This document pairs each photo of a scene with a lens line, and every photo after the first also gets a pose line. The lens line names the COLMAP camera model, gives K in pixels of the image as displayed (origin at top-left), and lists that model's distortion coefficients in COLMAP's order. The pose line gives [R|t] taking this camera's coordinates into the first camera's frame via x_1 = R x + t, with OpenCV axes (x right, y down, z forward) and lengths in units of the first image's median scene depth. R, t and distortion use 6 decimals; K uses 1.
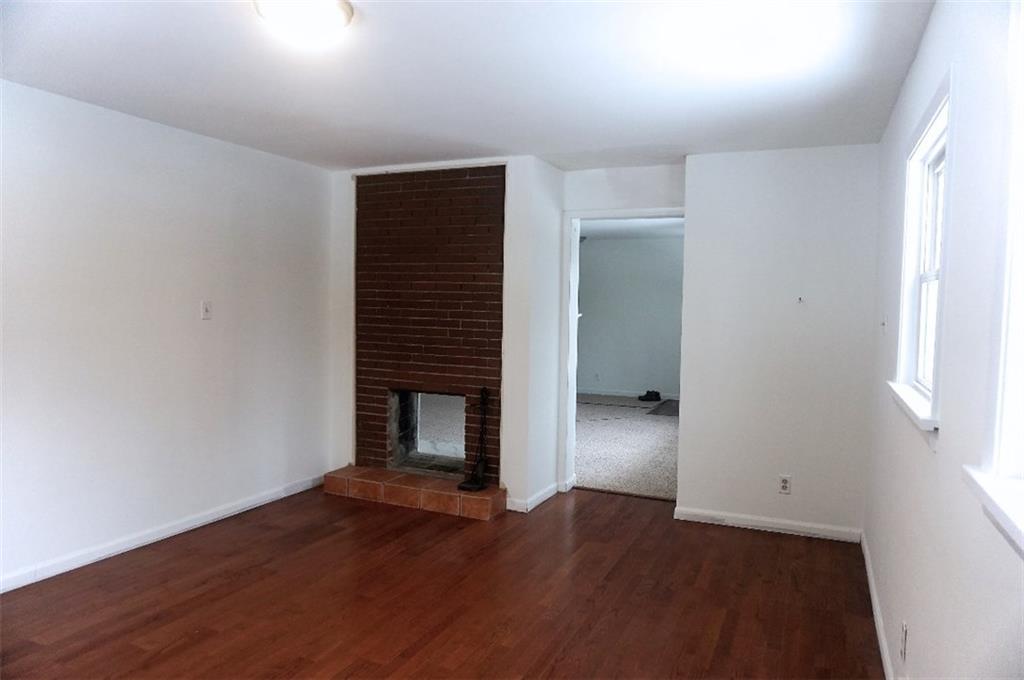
lens RADIAL K [[688.2, 0, 515.9], [0, 688.2, 340.2], [0, 0, 1]] dist [-0.032926, 0.021685]
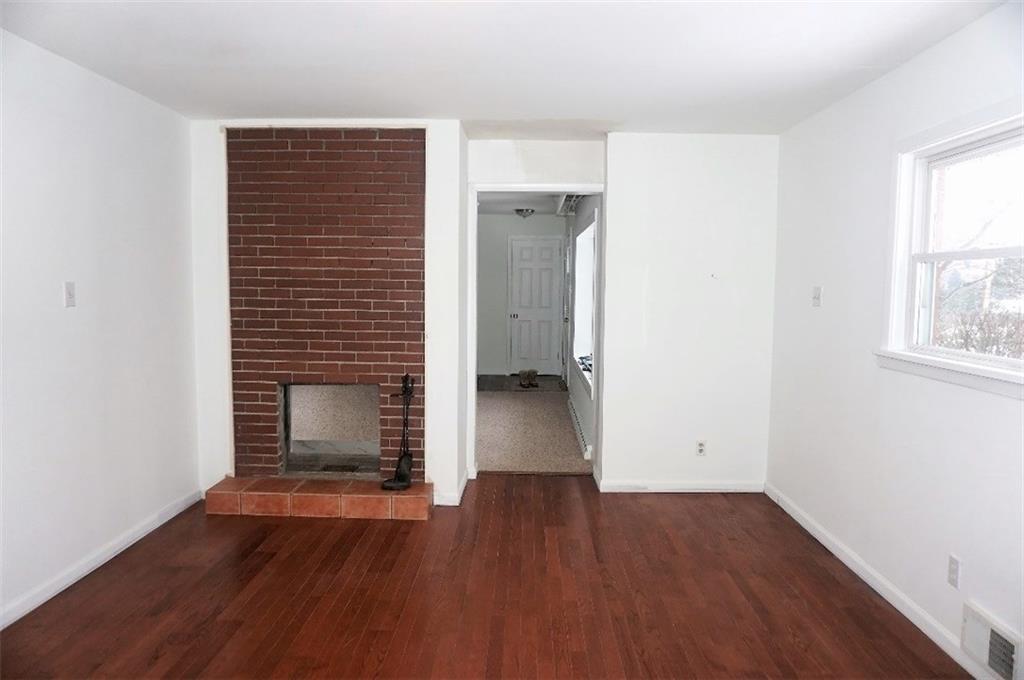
lens RADIAL K [[688.2, 0, 514.4], [0, 688.2, 337.7], [0, 0, 1]] dist [-0.032926, 0.021685]
pose [[0.919976, -0.040198, 0.389907, -0.264056], [0.028001, 0.998926, 0.036920, -0.009302], [-0.390973, -0.023047, 0.920114, 0.113053]]
